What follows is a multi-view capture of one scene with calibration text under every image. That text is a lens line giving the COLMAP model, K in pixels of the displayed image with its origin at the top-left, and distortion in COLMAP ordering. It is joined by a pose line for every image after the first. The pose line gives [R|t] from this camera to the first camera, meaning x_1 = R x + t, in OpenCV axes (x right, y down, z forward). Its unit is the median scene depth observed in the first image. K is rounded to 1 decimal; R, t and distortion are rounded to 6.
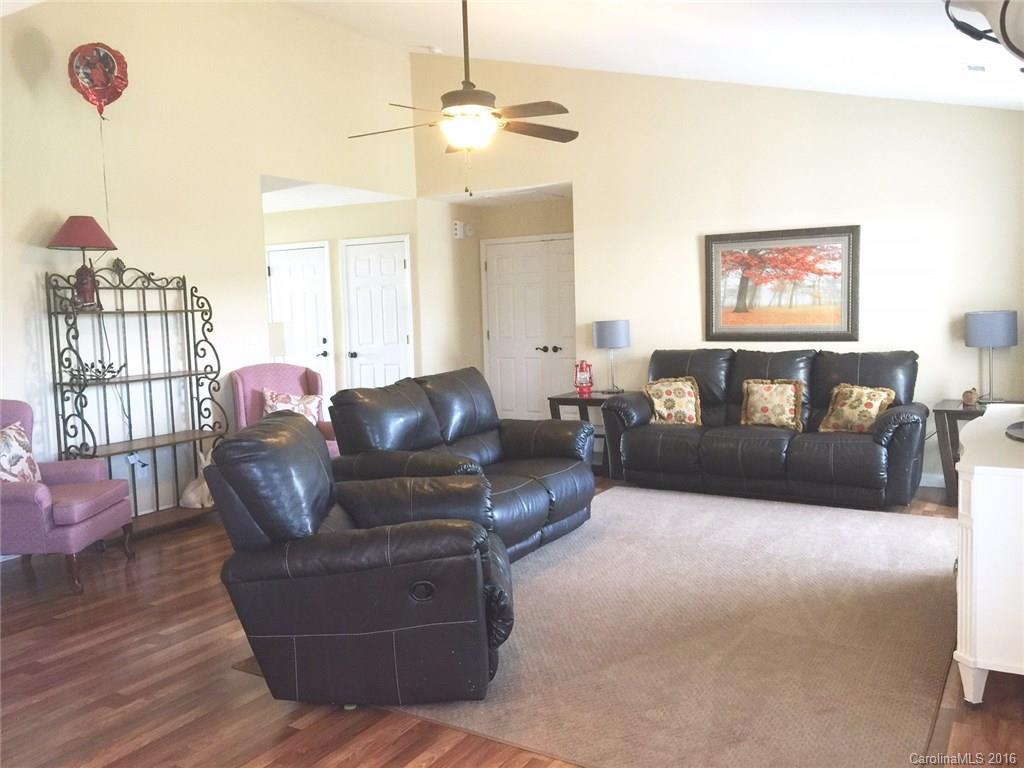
lens RADIAL K [[873.3, 0, 511.6], [0, 873.3, 382.4], [0, 0, 1]] dist [0.014829, -0.023400]
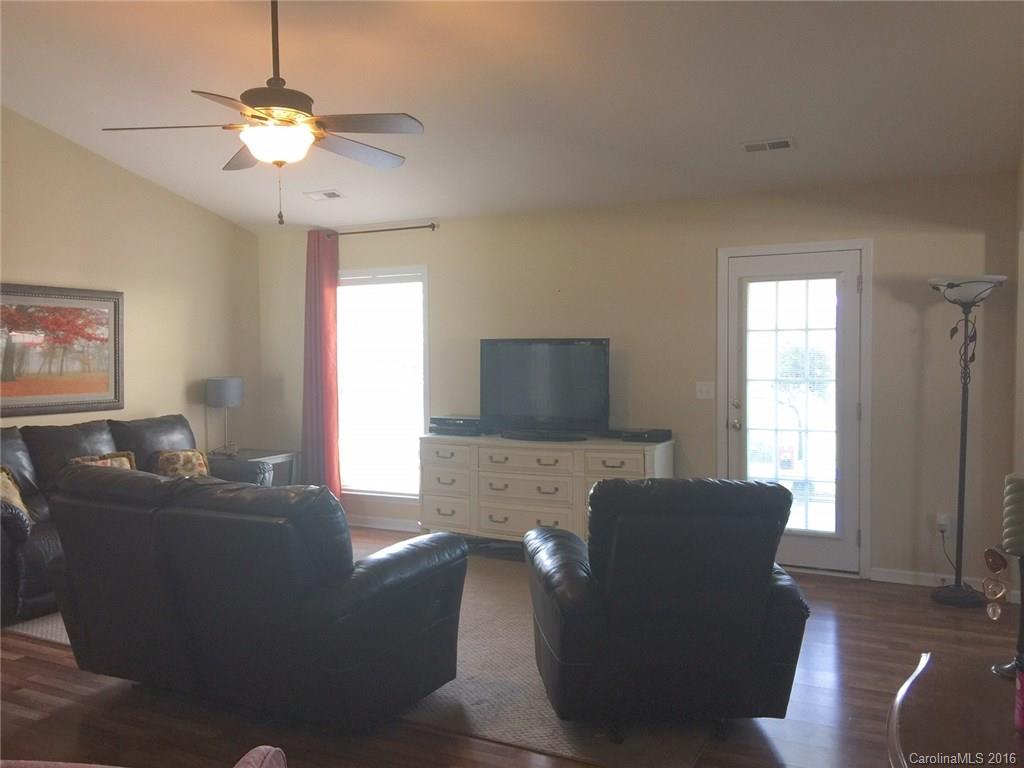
lens RADIAL K [[873.3, 0, 512.0], [0, 873.3, 384.0], [0, 0, 1]] dist [0.014829, -0.023400]
pose [[-0.072080, -0.006140, 0.997380, -0.602683], [0.101271, 0.994768, 0.013443, -0.042971], [-0.992244, 0.101975, -0.071081, 0.621231]]
